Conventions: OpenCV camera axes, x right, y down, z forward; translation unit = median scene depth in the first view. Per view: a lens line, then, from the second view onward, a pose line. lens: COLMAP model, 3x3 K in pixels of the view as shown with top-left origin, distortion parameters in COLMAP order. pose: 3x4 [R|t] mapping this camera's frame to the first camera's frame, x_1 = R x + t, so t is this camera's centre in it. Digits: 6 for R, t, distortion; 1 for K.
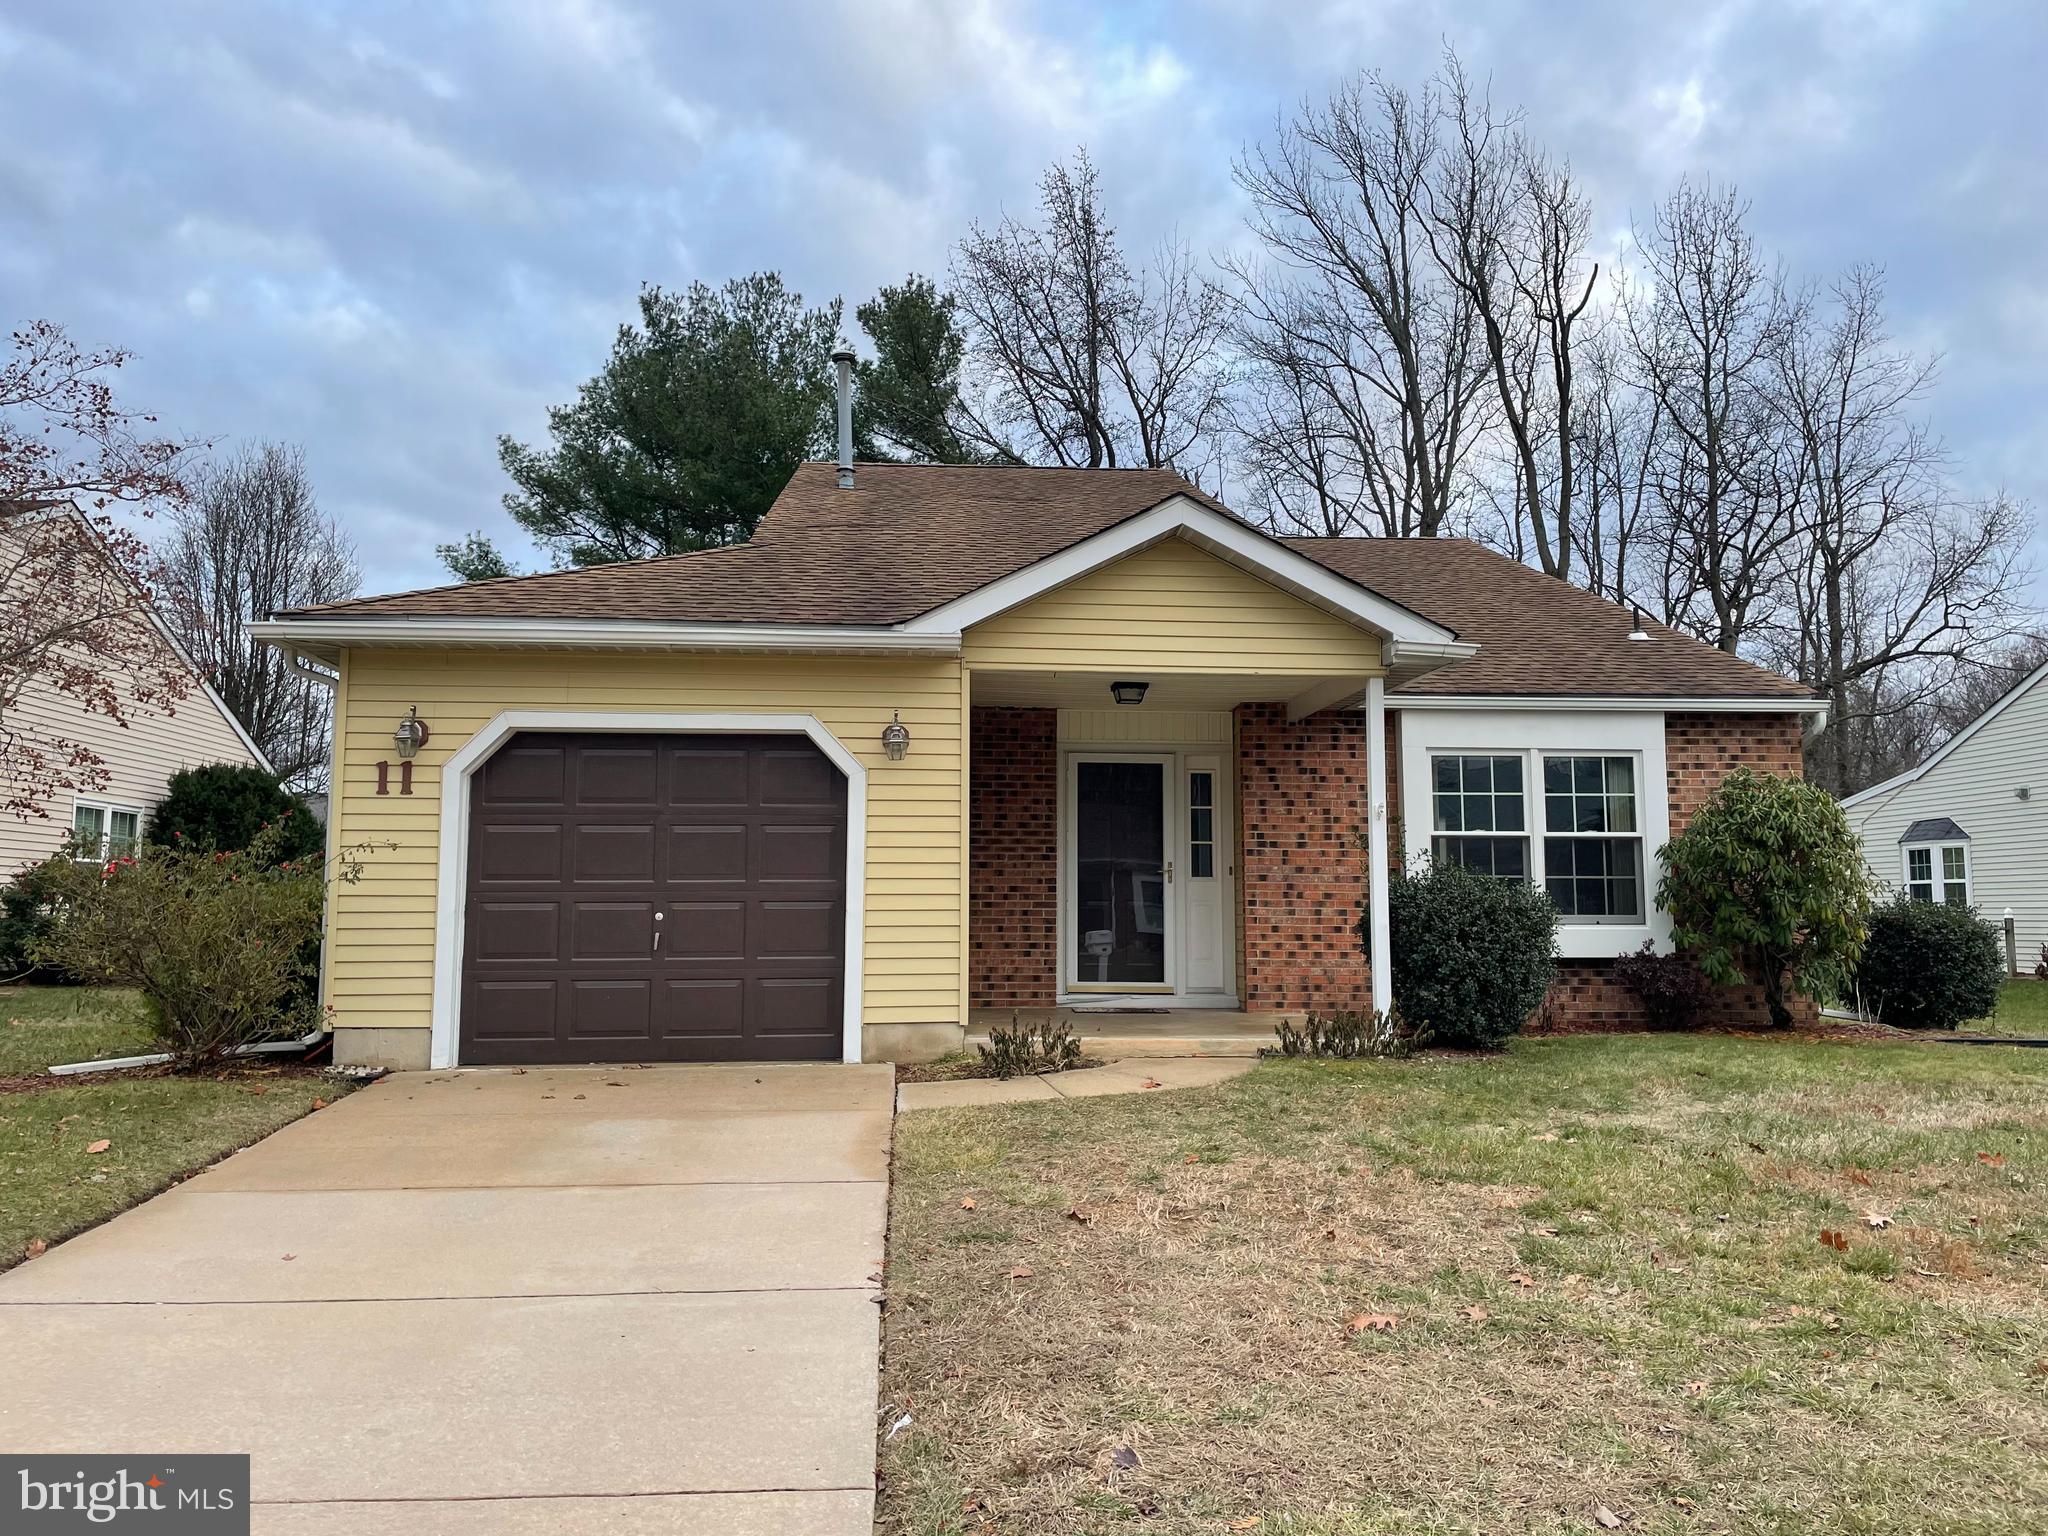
lens RADIAL K [[1552.2, 0, 1023.2], [0, 1552.2, 762.2], [0, 0, 1]] dist [0.083817, -0.091130]
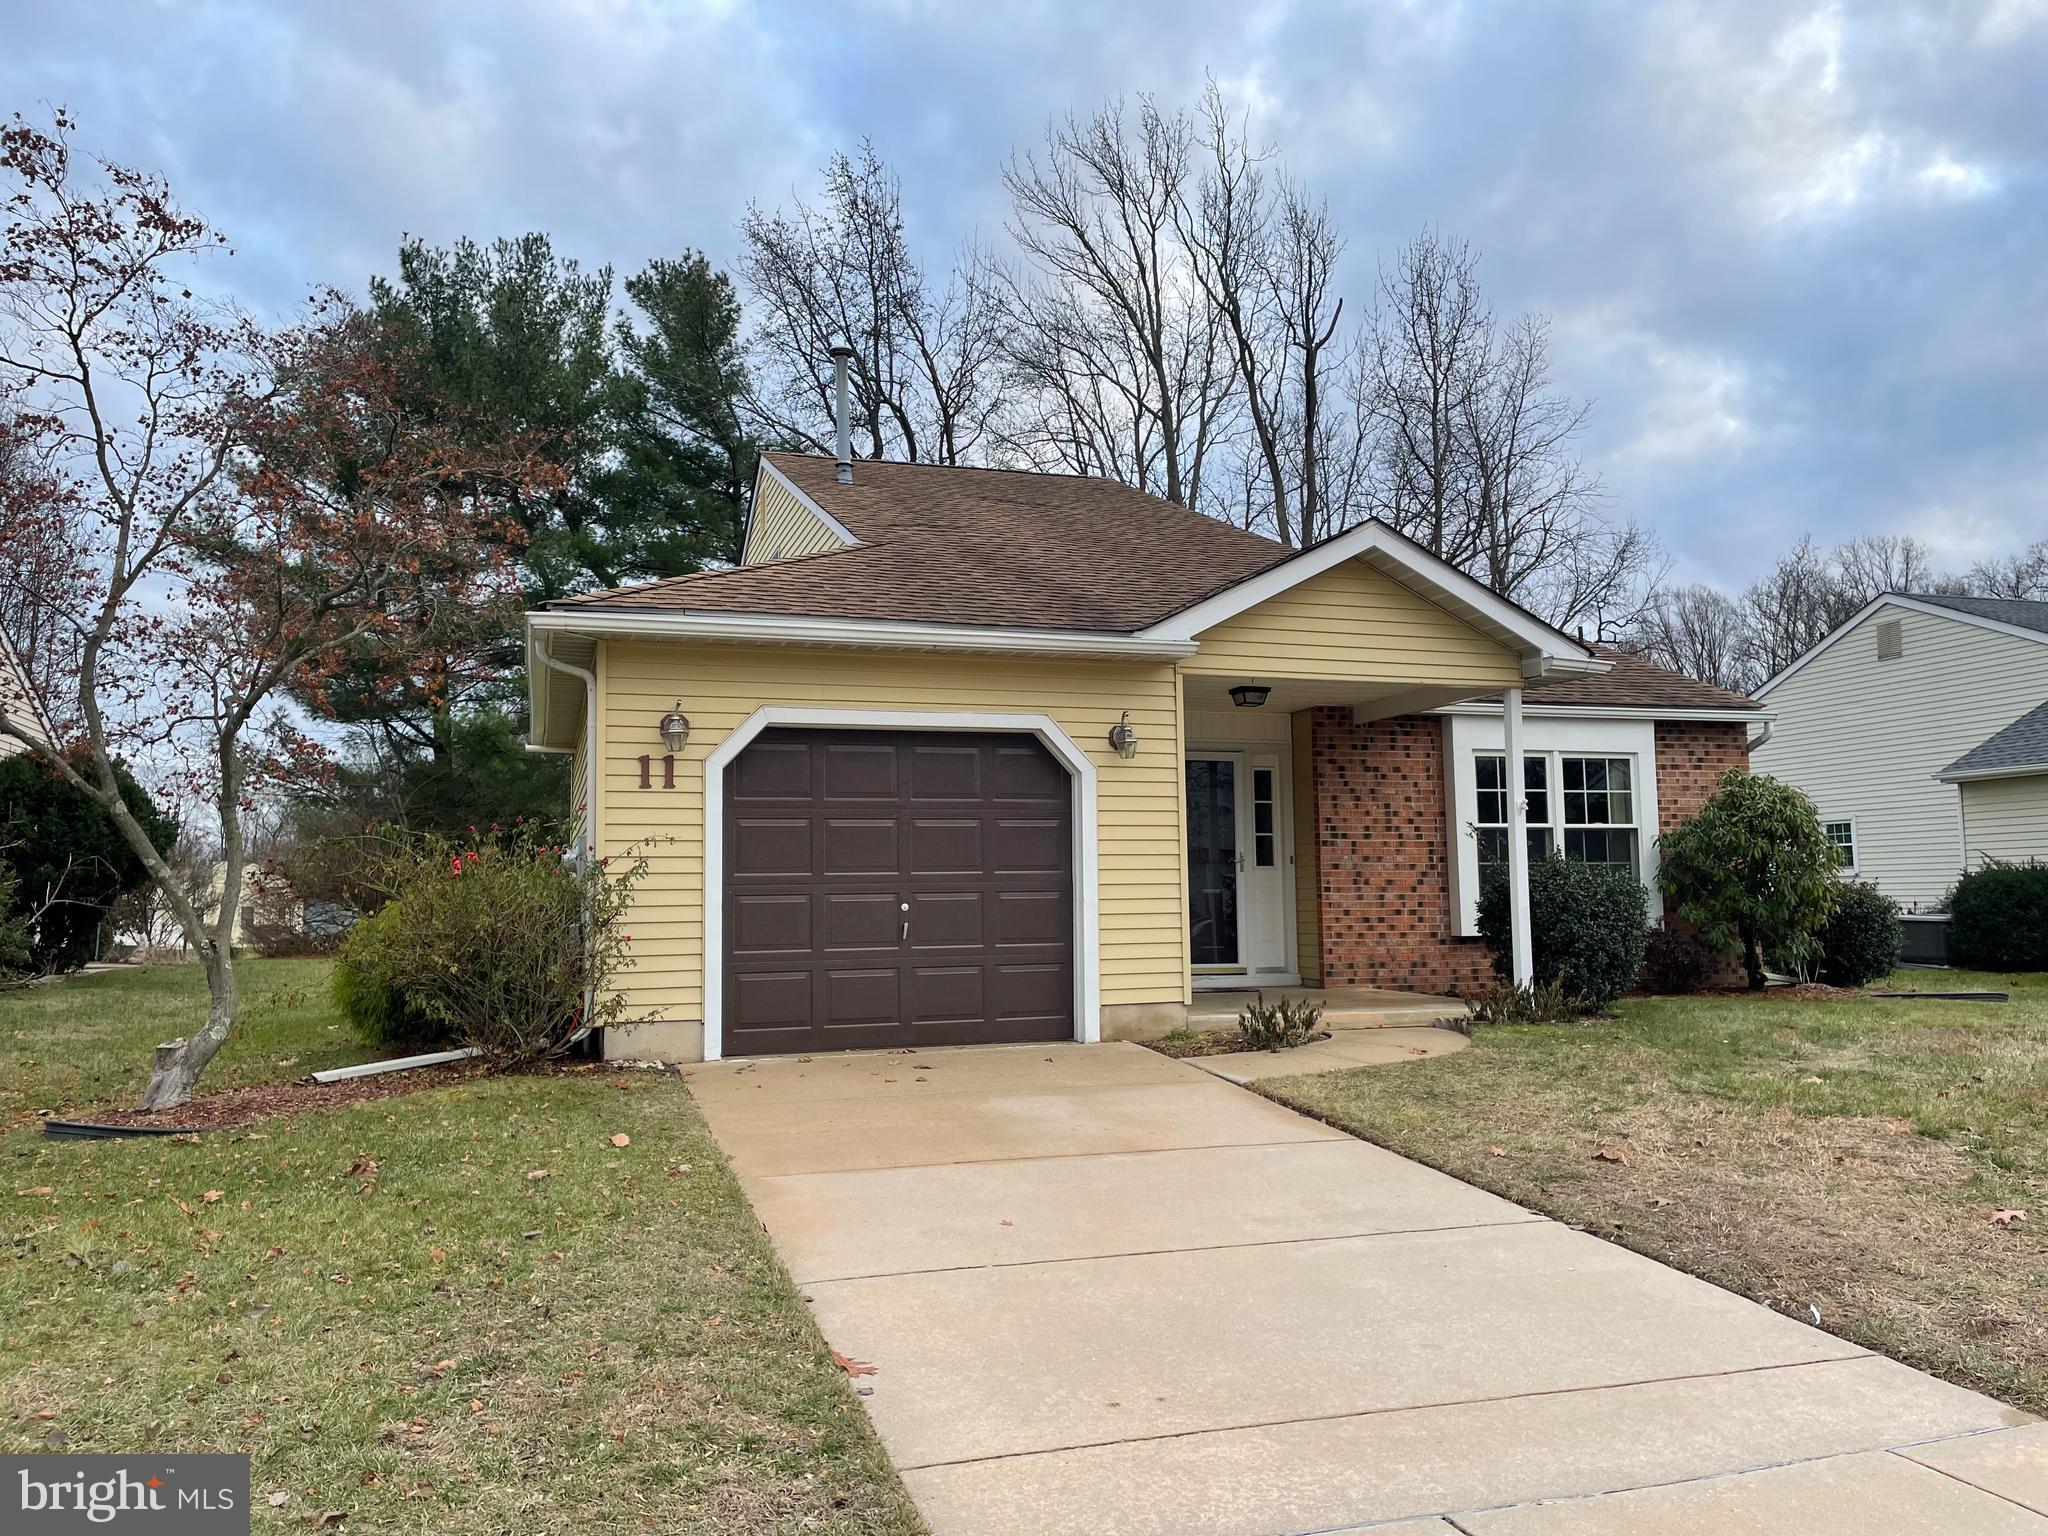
lens RADIAL K [[1552.2, 0, 1033.6], [0, 1552.2, 784.5], [0, 0, 1]] dist [0.083817, -0.091130]
pose [[0.971115, 0.004762, 0.238564, -0.312824], [-0.009765, 0.999756, 0.019793, -0.003047], [-0.238412, -0.021551, 0.970925, -0.015316]]
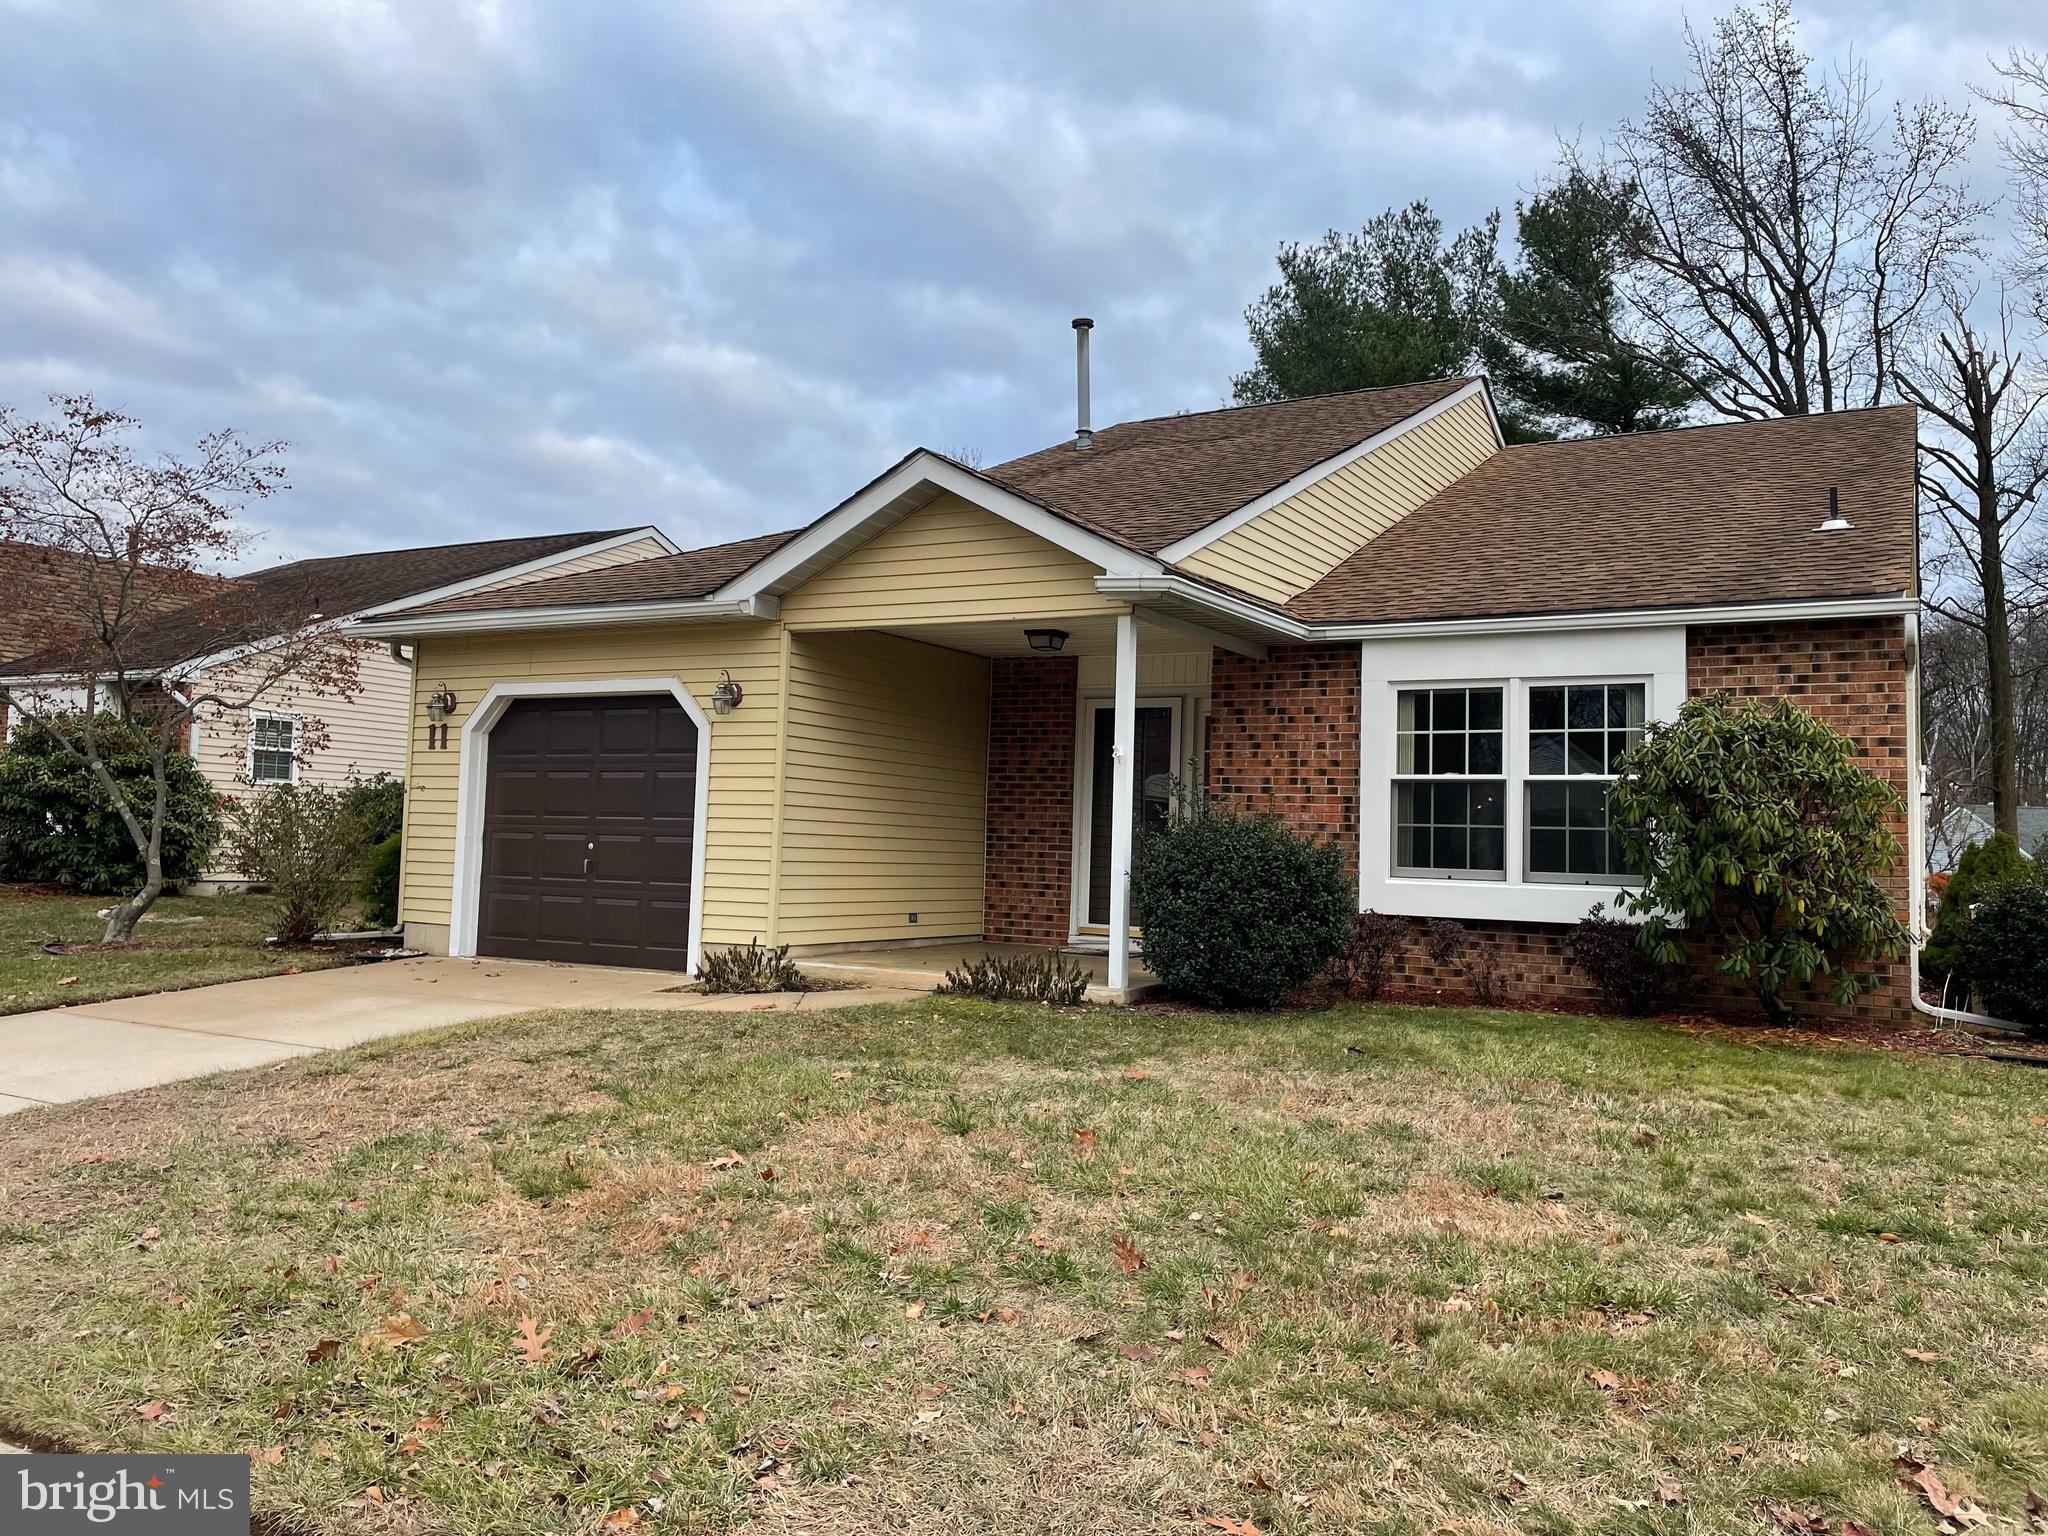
lens RADIAL K [[1552.2, 0, 1019.7], [0, 1552.2, 768.2], [0, 0, 1]] dist [0.083817, -0.091130]
pose [[0.828923, -0.005574, -0.559334, 0.578467], [0.026819, 0.999196, 0.029789, 0.007908], [0.558719, -0.039694, 0.828407, 0.136214]]
